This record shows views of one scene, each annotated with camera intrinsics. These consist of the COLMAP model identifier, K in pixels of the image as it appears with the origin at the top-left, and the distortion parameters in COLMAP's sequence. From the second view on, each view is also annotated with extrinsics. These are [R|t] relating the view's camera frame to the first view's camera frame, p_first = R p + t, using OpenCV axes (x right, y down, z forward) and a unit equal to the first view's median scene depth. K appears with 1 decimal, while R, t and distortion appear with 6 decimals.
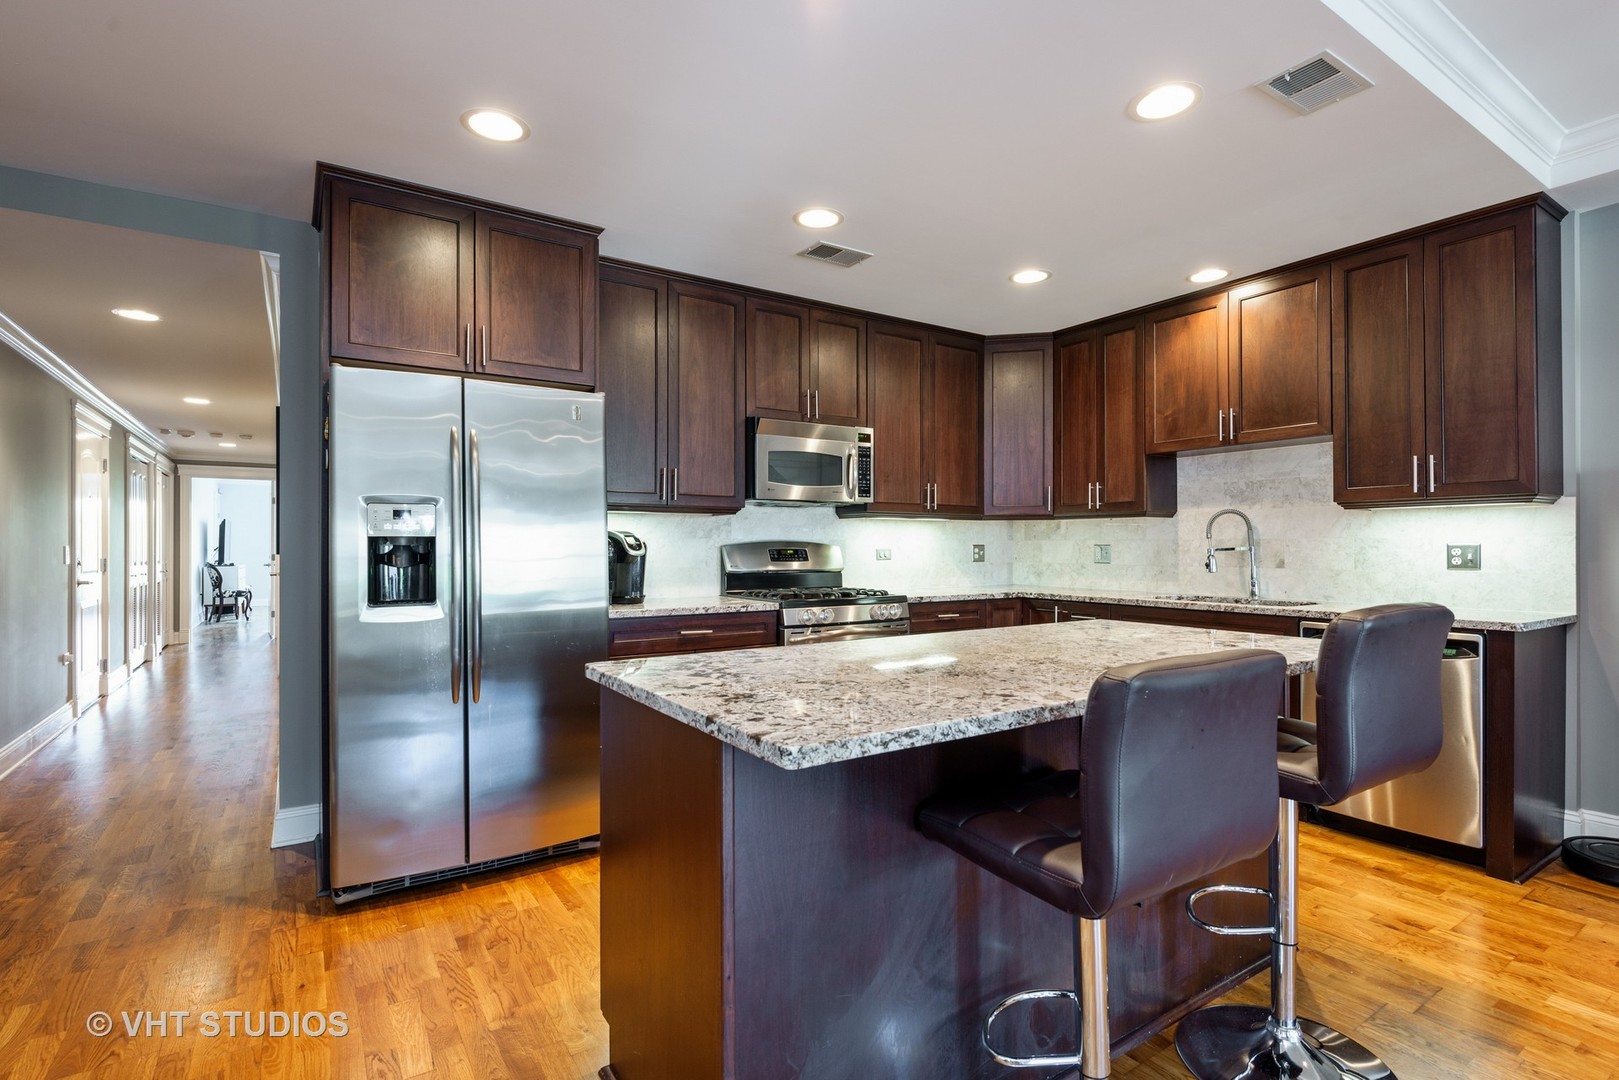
lens RADIAL K [[770.5, 0, 809.5], [0, 770.5, 540.0], [0, 0, 1]] dist [0.001497, 0.000061]
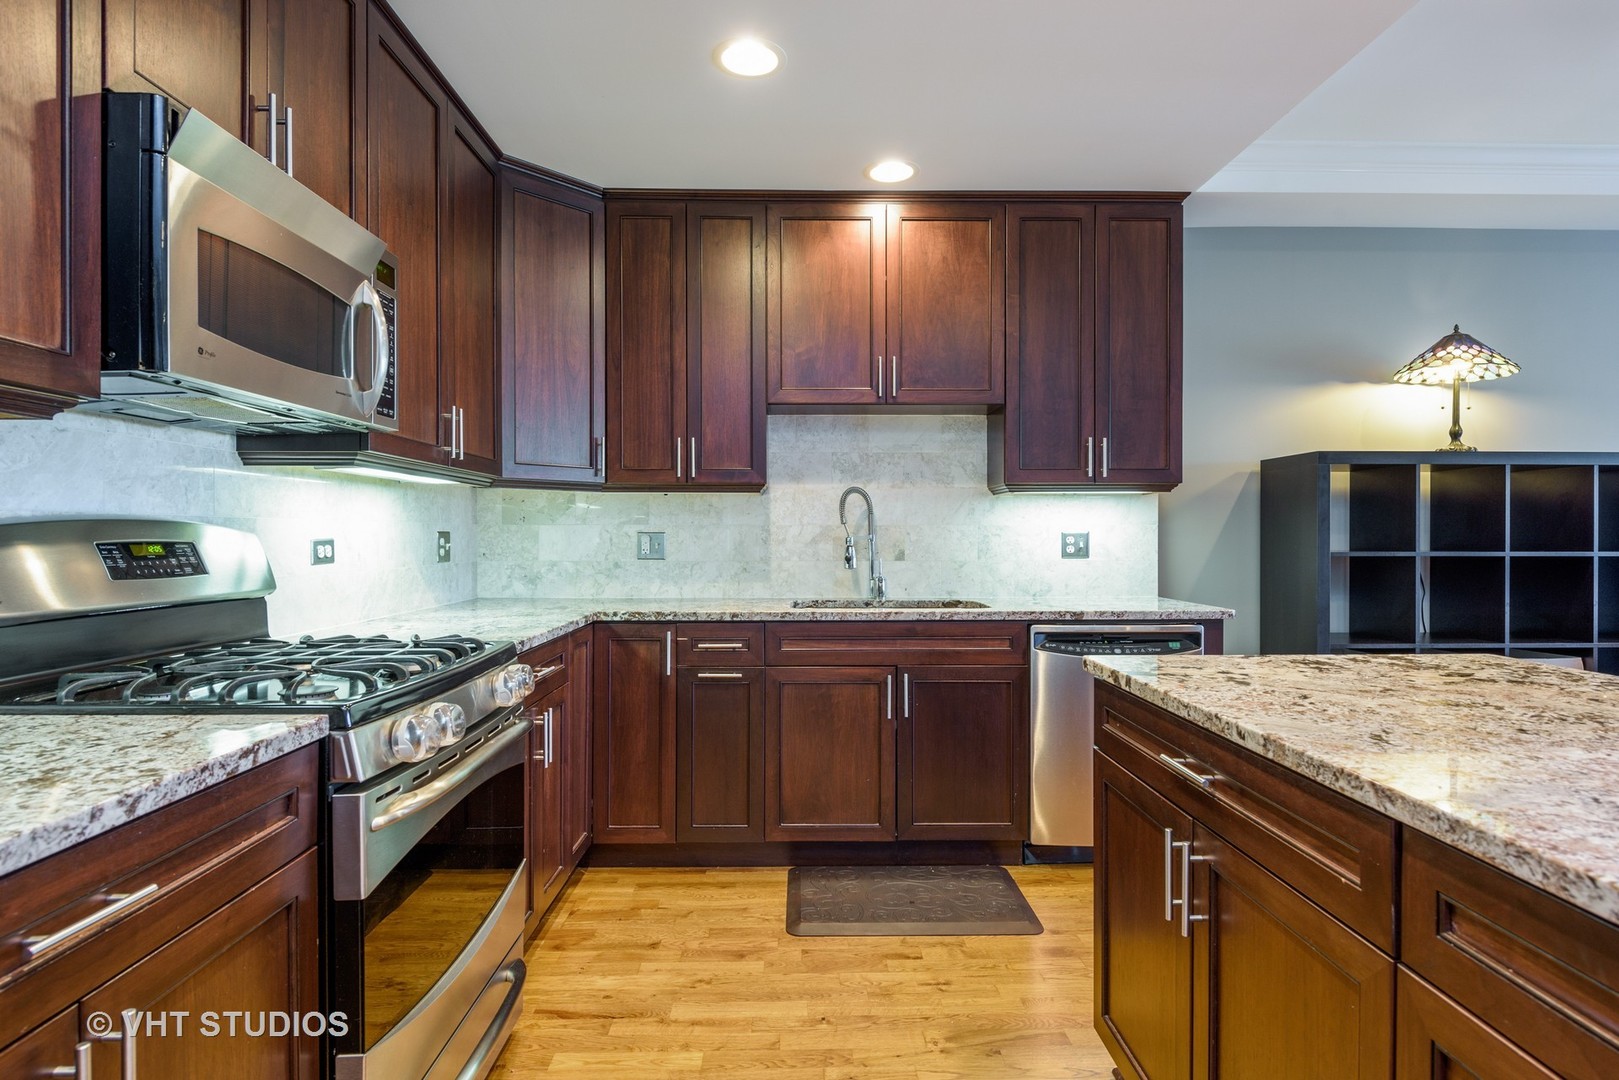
lens RADIAL K [[843.1, 0, 809.5], [0, 843.1, 540.0], [0, 0, 1]] dist [0.002606, 0.000258]
pose [[0.530075, -0.005203, 0.847935, -0.208473], [-0.006802, 0.999923, 0.010388, 0.005435], [-0.847924, -0.011274, 0.529998, 0.598586]]
